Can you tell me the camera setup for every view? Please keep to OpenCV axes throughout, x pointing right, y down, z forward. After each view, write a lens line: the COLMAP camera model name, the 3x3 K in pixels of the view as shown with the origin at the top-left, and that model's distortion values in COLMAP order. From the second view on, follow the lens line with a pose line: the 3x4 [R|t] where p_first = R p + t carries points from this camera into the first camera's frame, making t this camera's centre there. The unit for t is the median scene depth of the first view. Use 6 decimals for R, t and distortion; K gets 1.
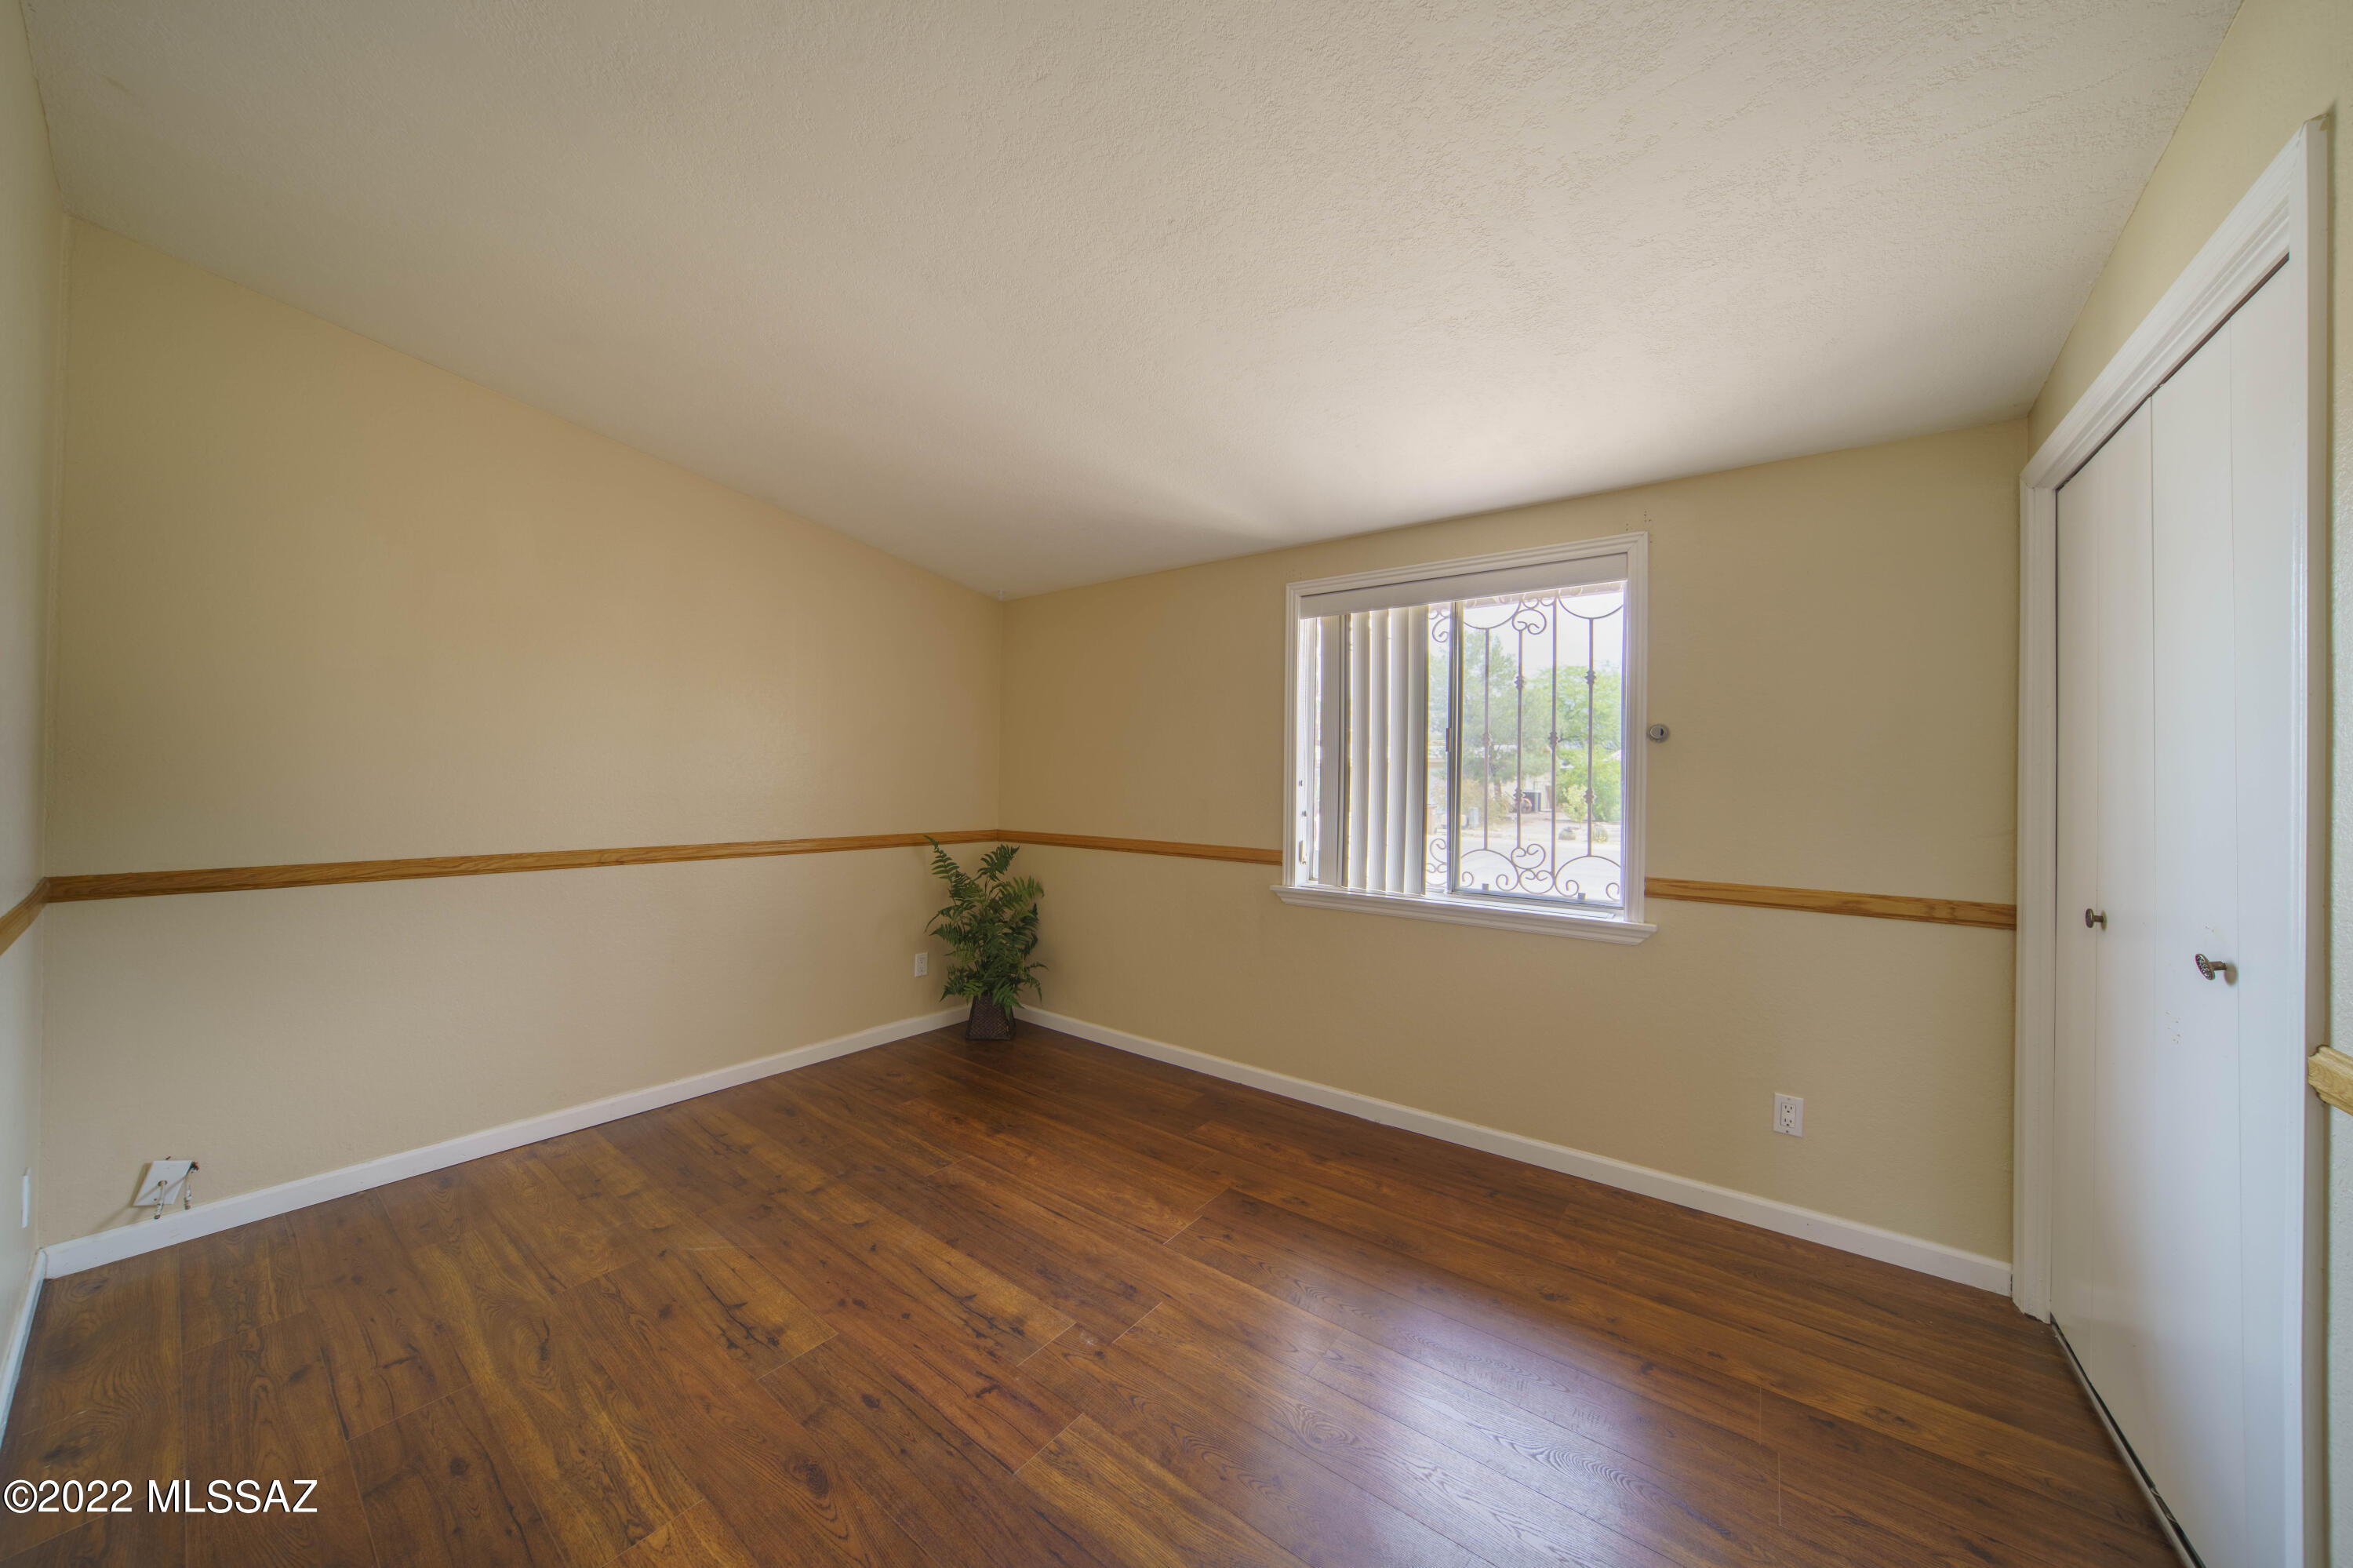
lens RADIAL K [[812.7, 0, 1126.7], [0, 812.7, 783.5], [0, 0, 1]] dist [-0.025041, 0.000198]
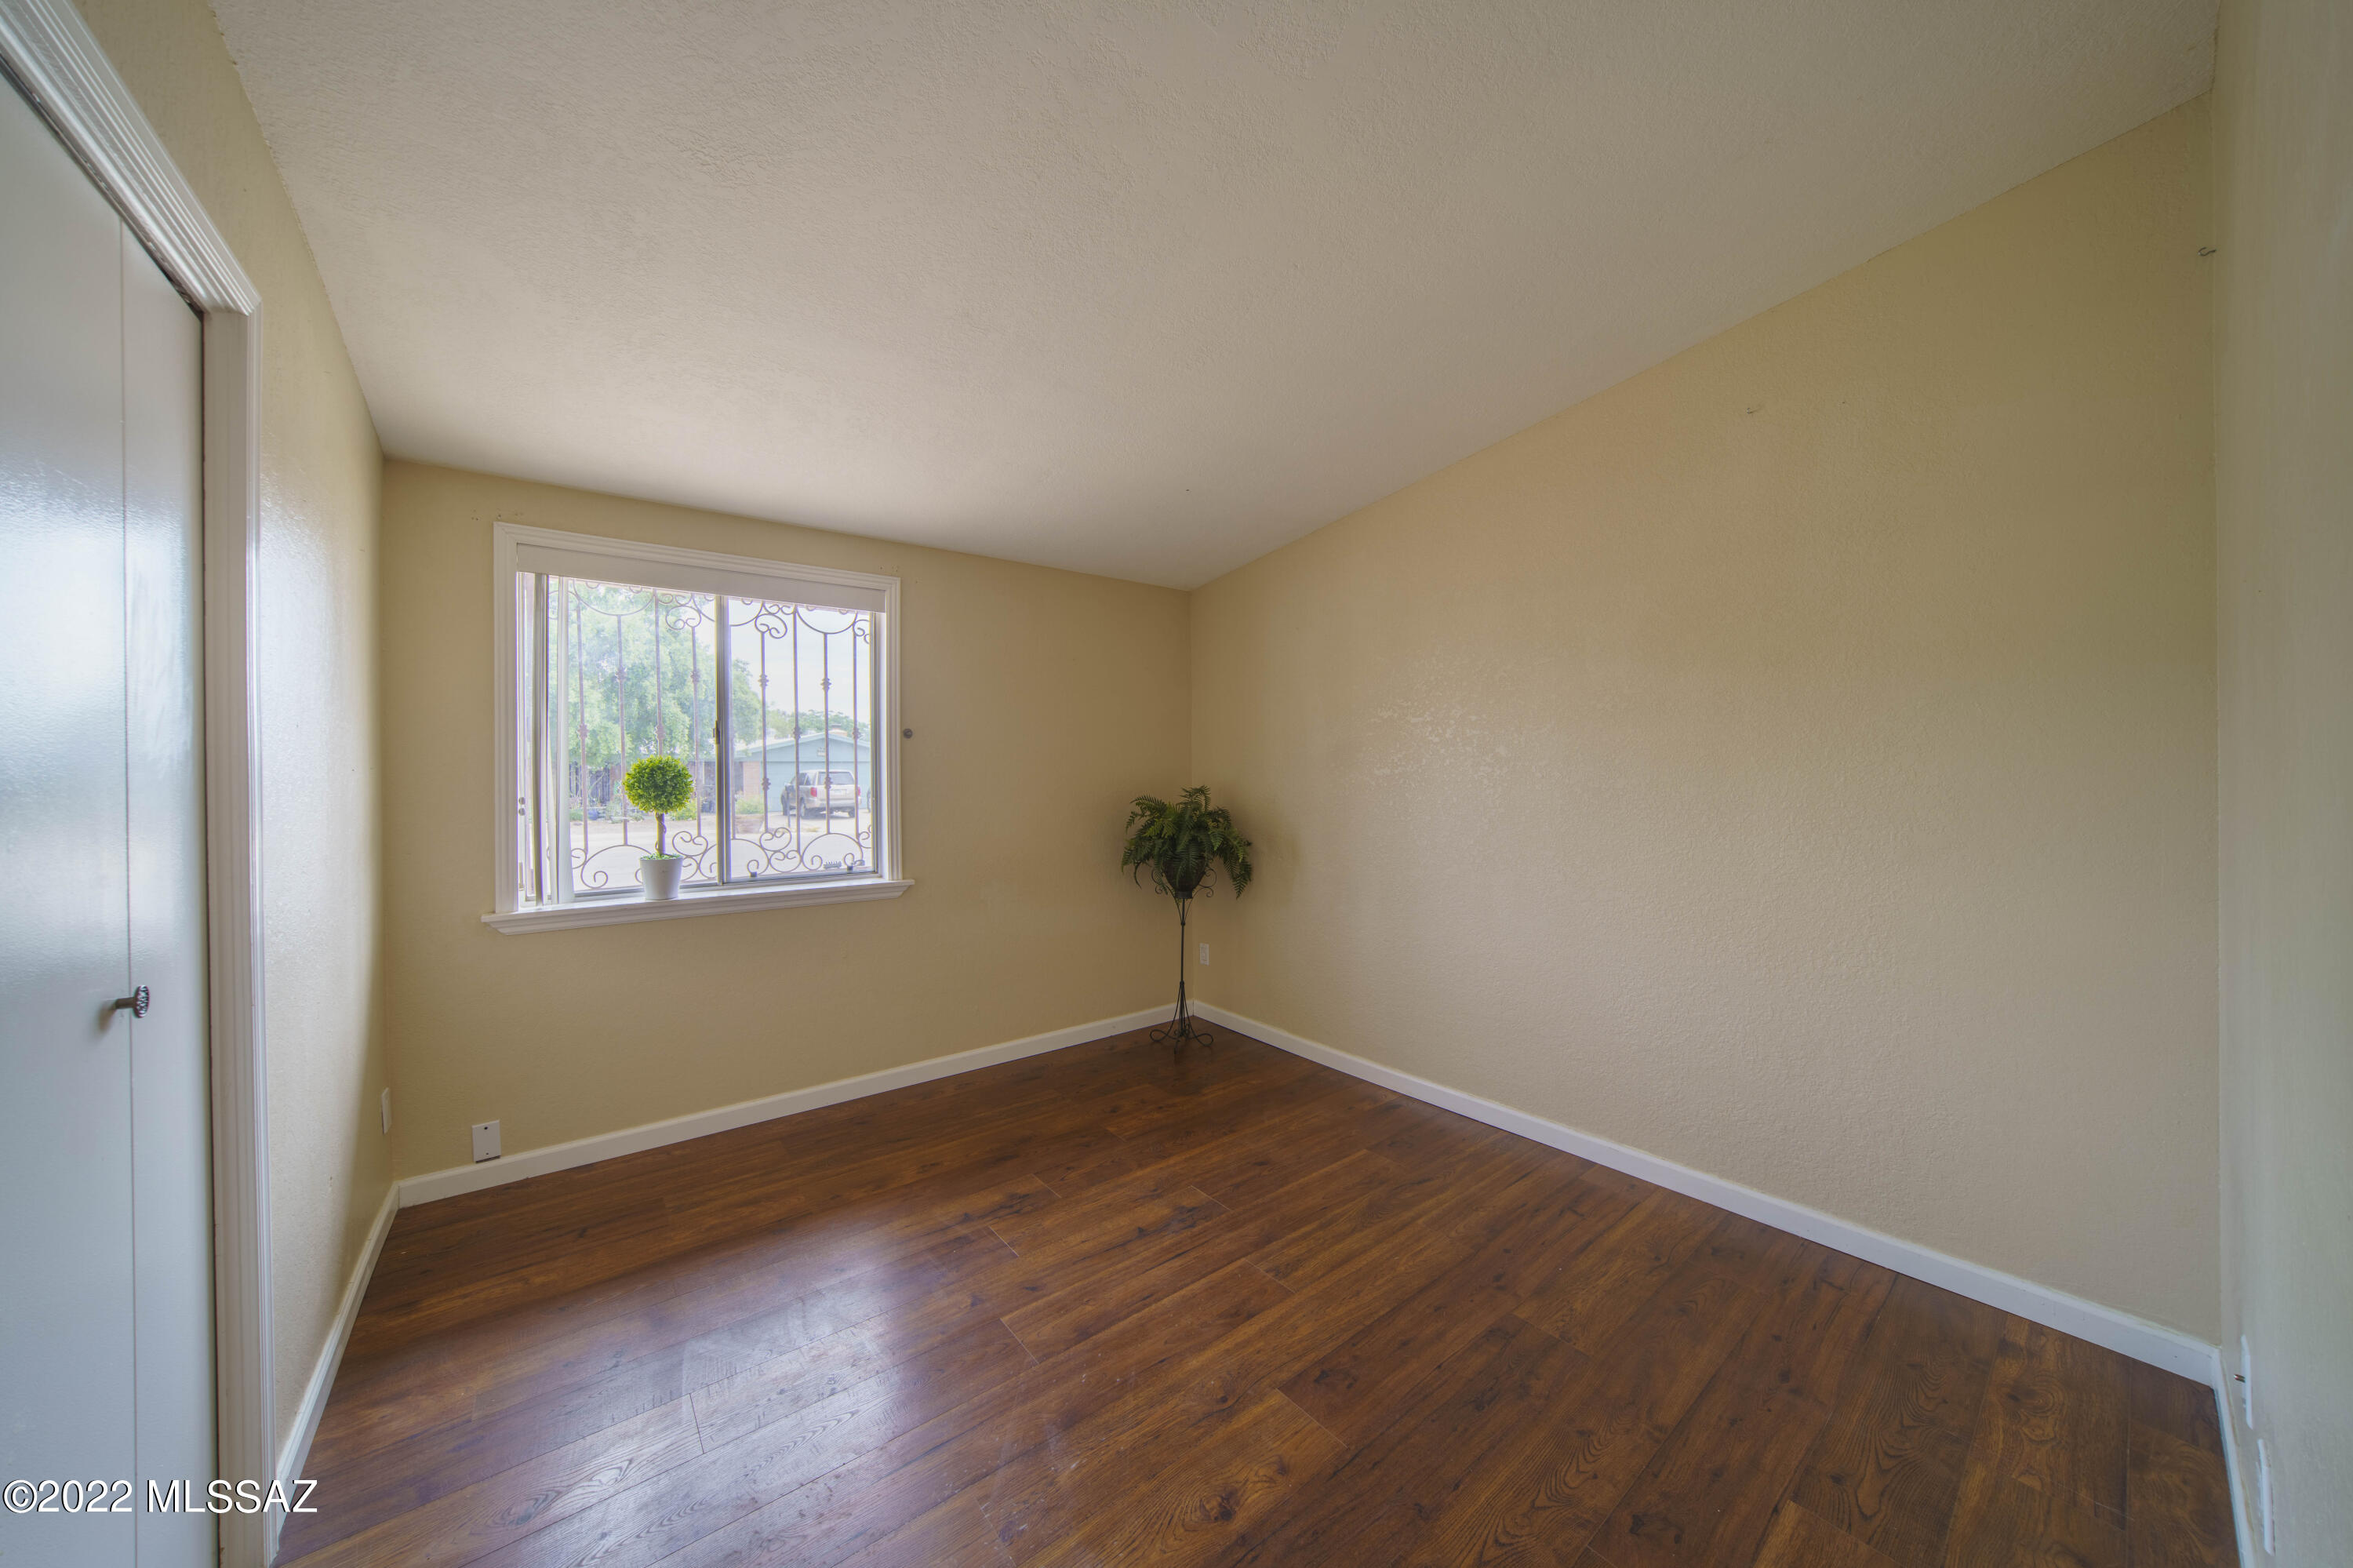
lens RADIAL K [[772.4, 0, 1173.1], [0, 772.4, 771.6], [0, 0, 1]] dist [-0.038557, 0.005996]
pose [[0.224367, -0.029541, 0.974057, -0.399213], [0.002822, 0.999556, 0.029664, -0.032561], [-0.974501, -0.003907, 0.224351, 0.241491]]
